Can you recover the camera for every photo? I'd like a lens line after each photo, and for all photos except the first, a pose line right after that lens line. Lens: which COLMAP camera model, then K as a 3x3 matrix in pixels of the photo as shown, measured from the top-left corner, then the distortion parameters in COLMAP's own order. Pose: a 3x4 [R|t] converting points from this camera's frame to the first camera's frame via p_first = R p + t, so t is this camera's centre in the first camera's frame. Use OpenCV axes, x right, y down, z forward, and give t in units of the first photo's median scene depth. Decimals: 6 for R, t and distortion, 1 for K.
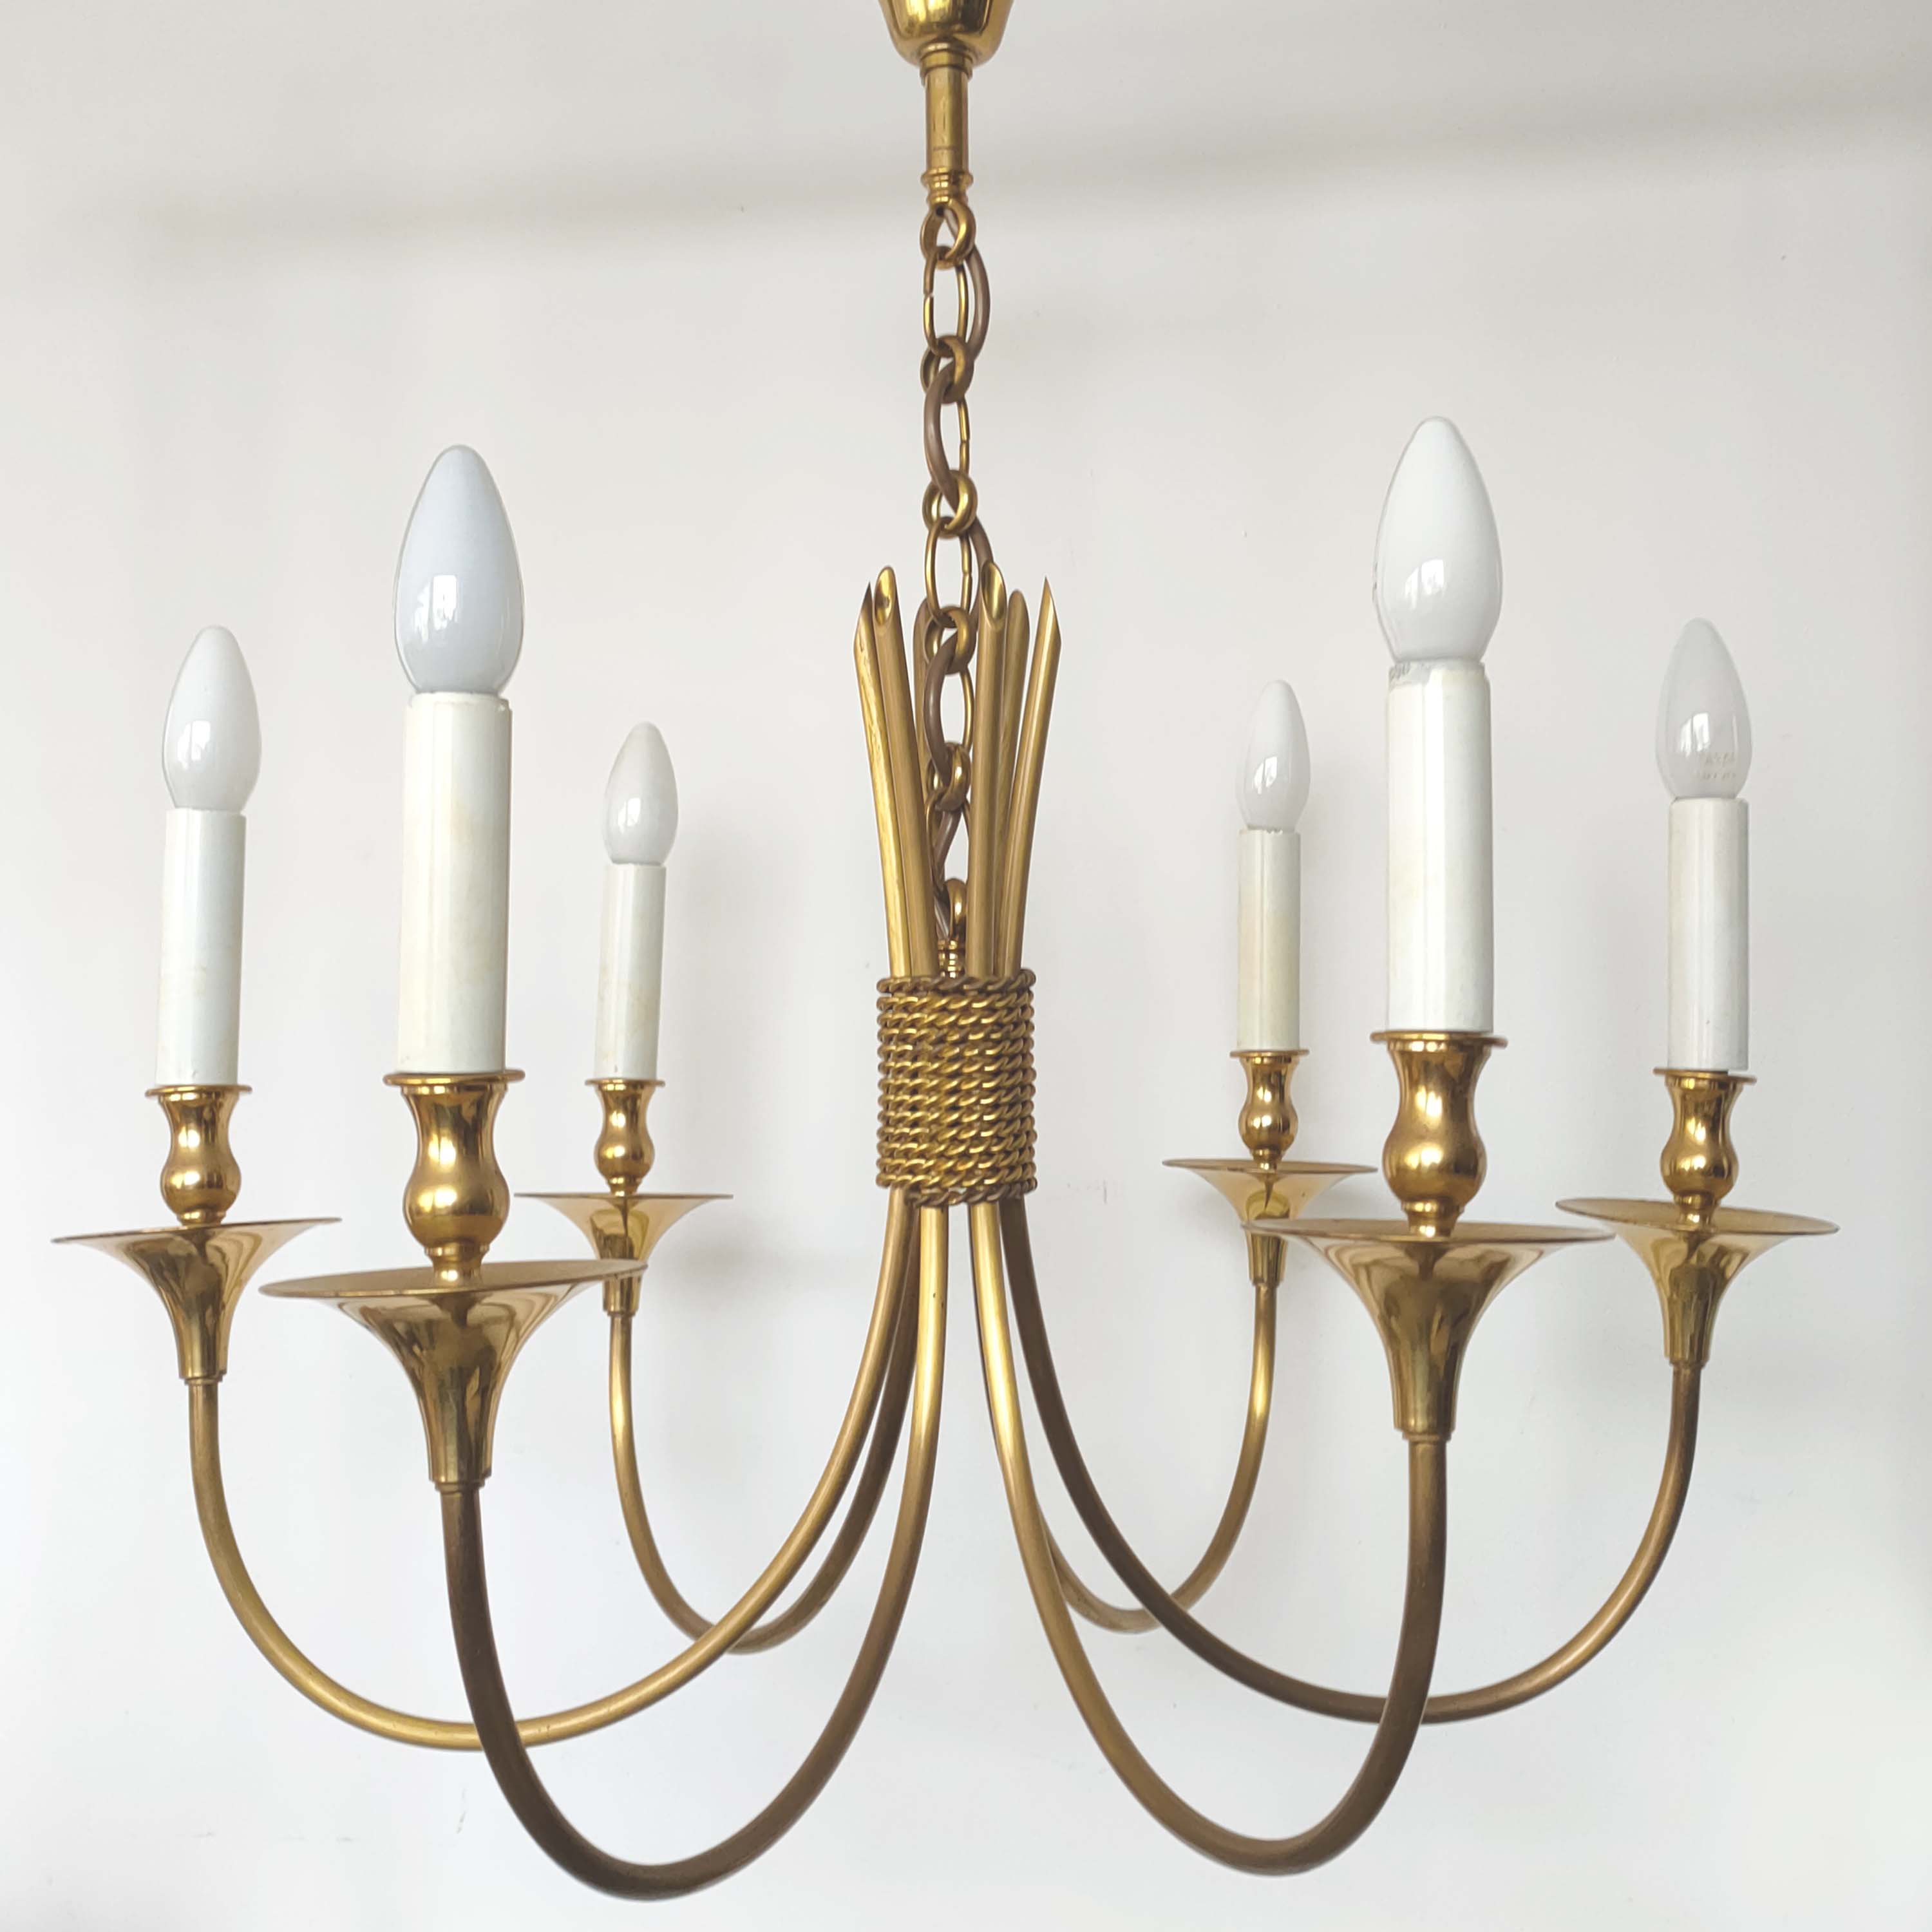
lens RADIAL K [[1922.2, 0, 993.0], [0, 1922.2, 902.8], [0, 0, 1]] dist [-0.000904, 0.000000]
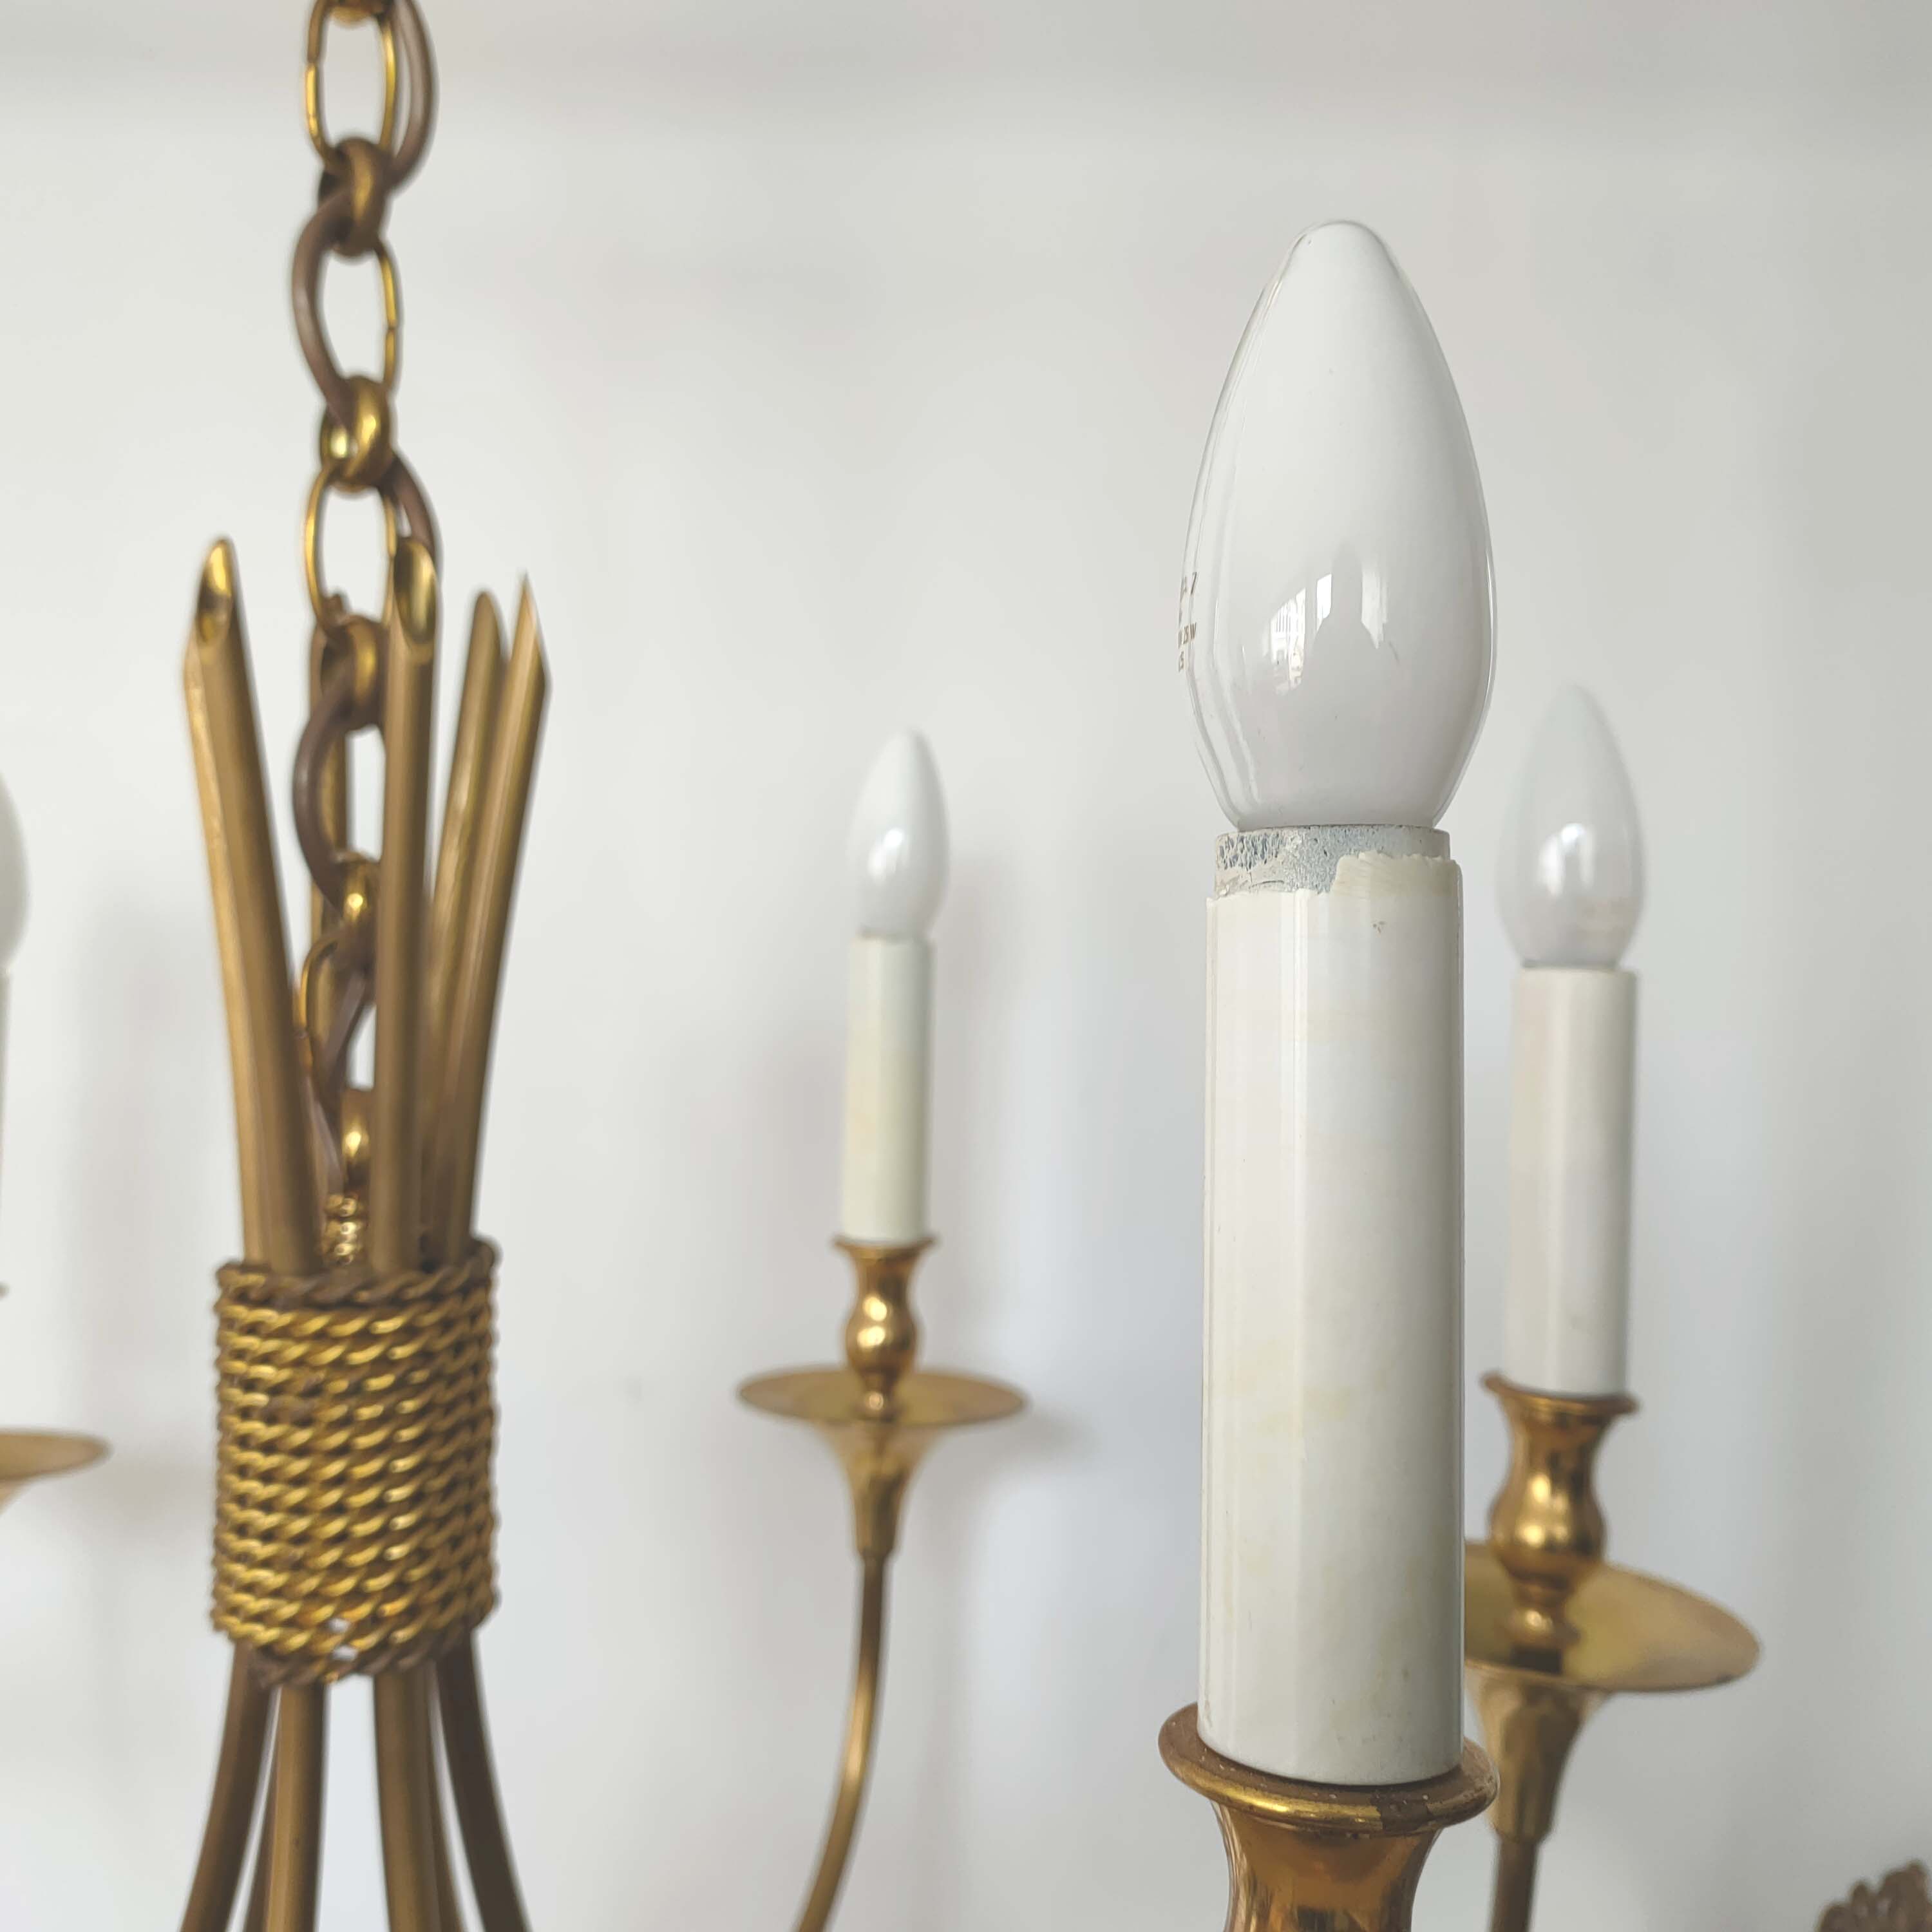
lens RADIAL K [[1922.2, 0, 938.1], [0, 1922.2, 990.5], [0, 0, 1]] dist [-0.000904, 0.000000]
pose [[0.984641, 0.005885, 0.174493, 0.051796], [-0.013767, 0.998937, 0.043995, -0.070384], [-0.174049, -0.045722, 0.983675, 0.404374]]
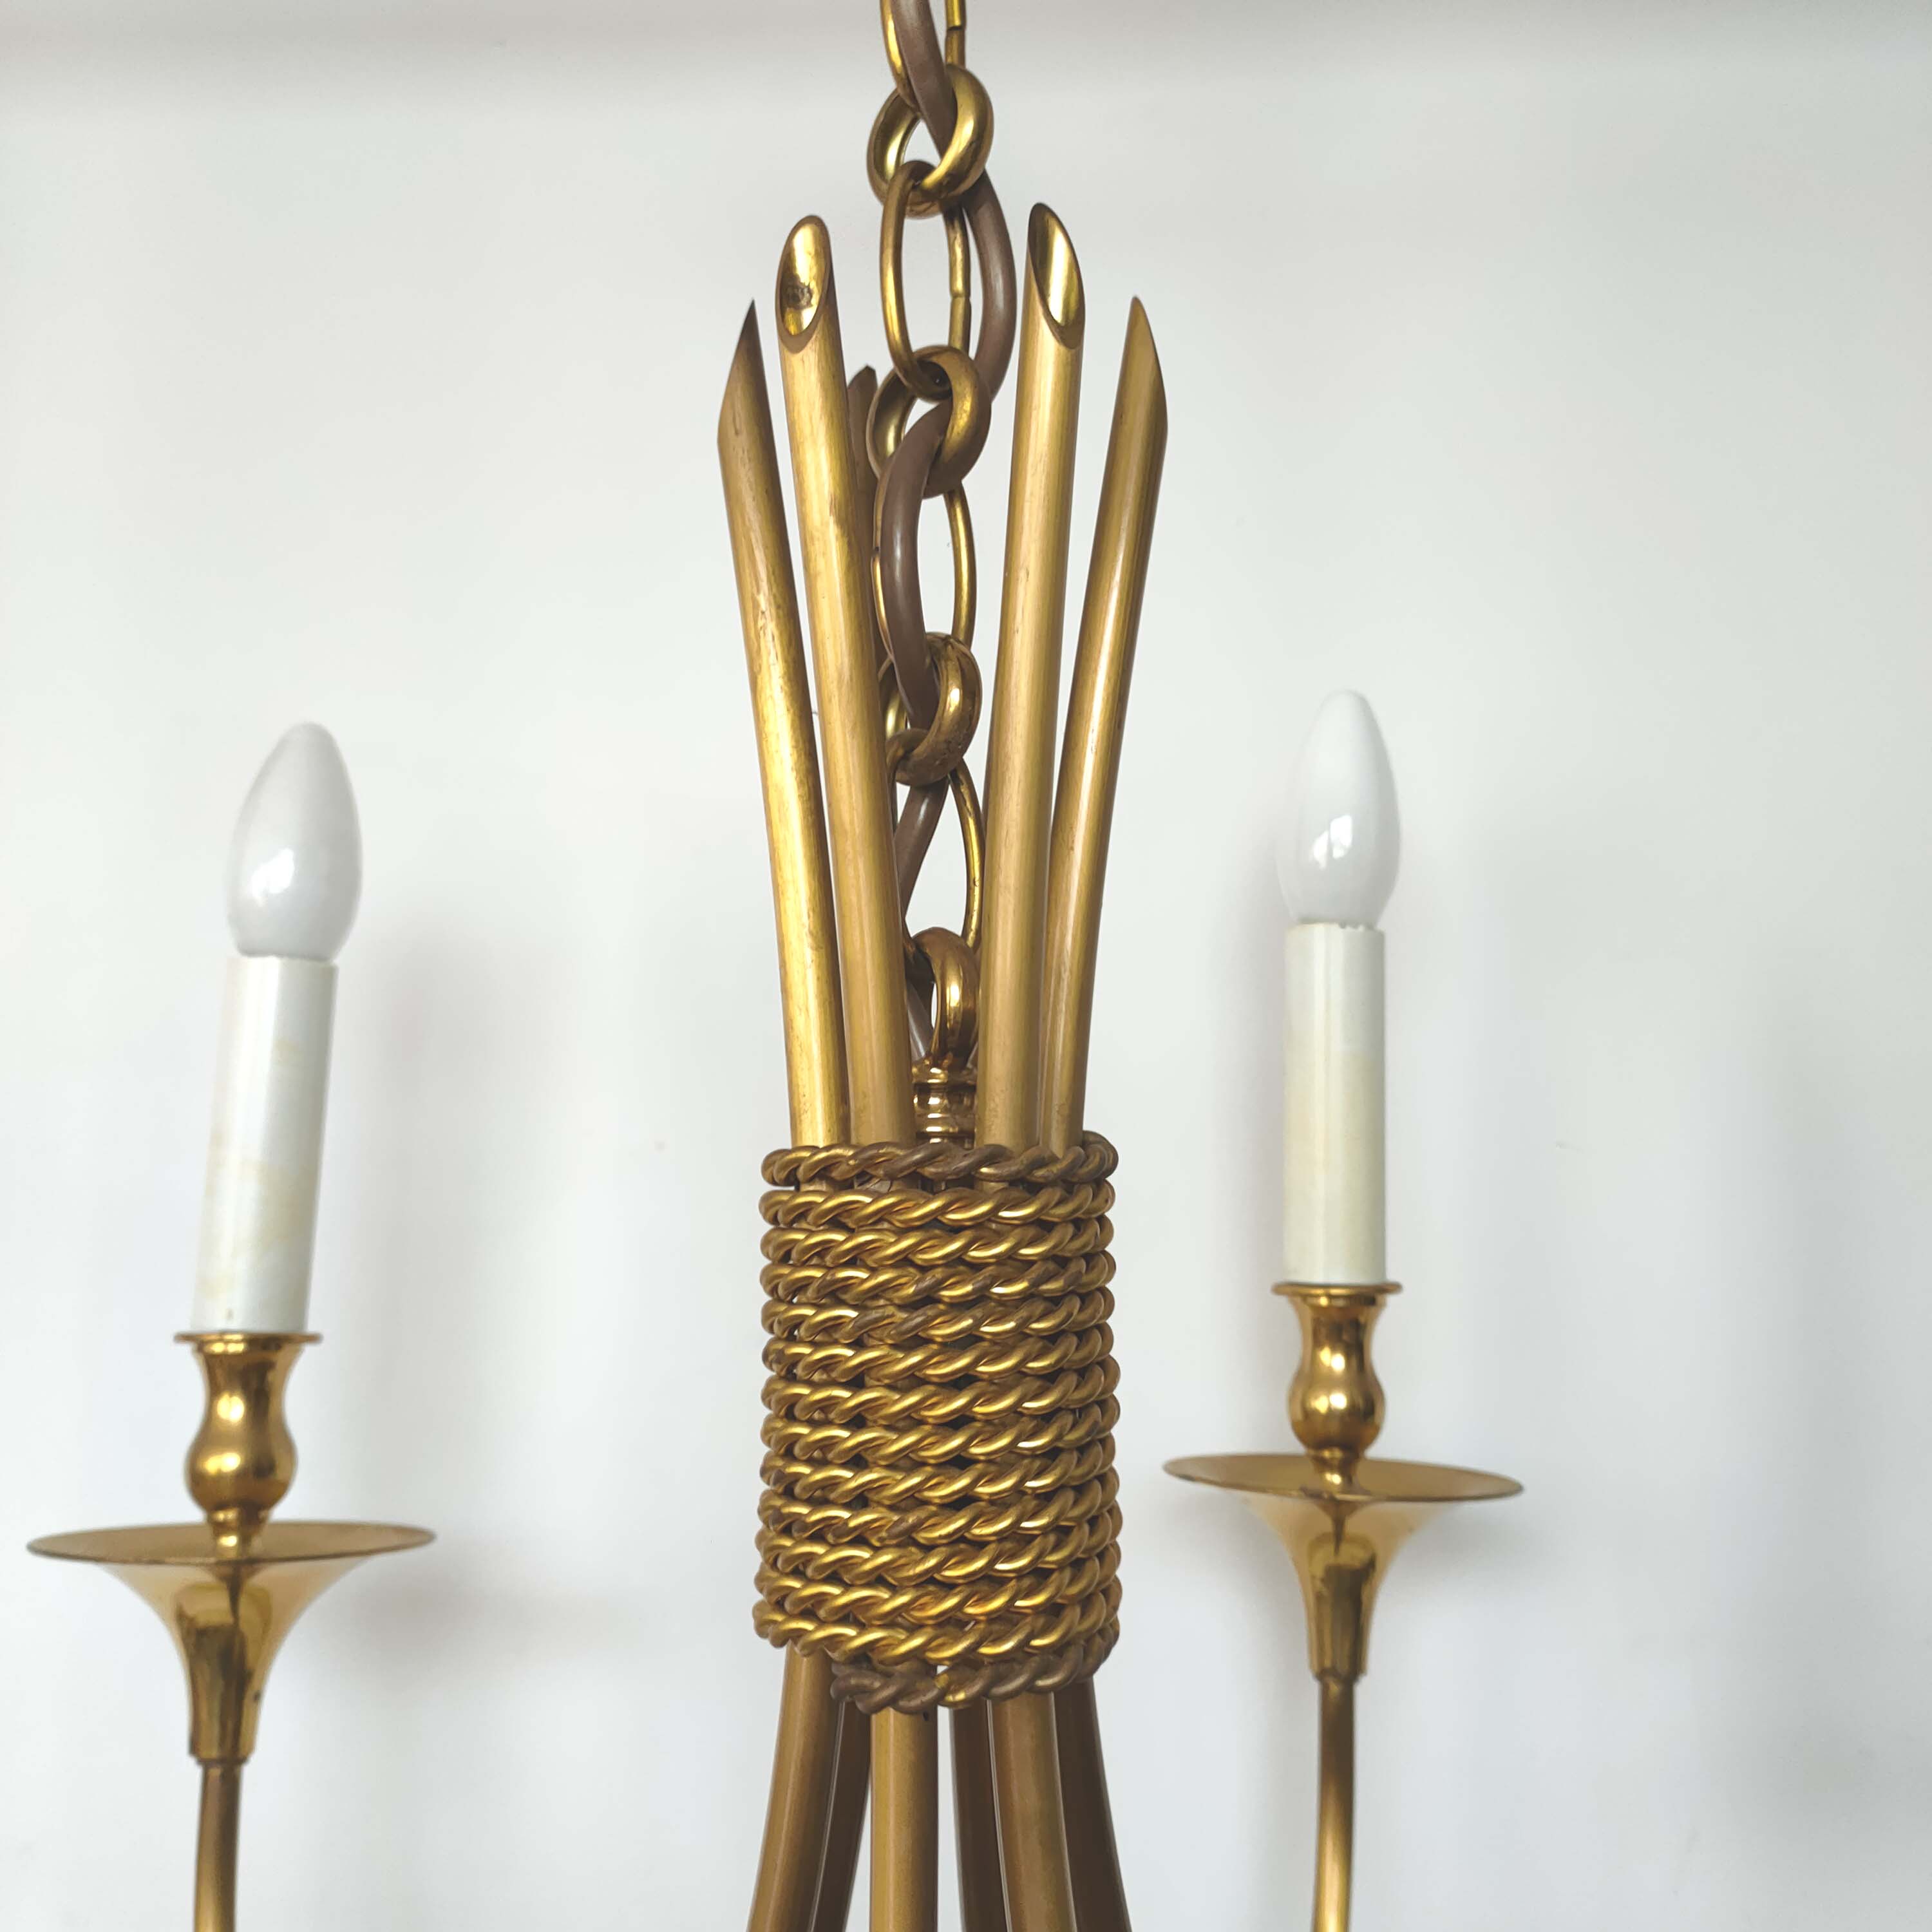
lens RADIAL K [[1922.2, 0, 957.2], [0, 1922.2, 960.1], [0, 0, 1]] dist [-0.000904, 0.000000]
pose [[0.993527, 0.020285, 0.111767, -0.066292], [-0.012190, 0.997284, -0.072638, 0.027599], [-0.112937, 0.070806, 0.991076, 0.559538]]
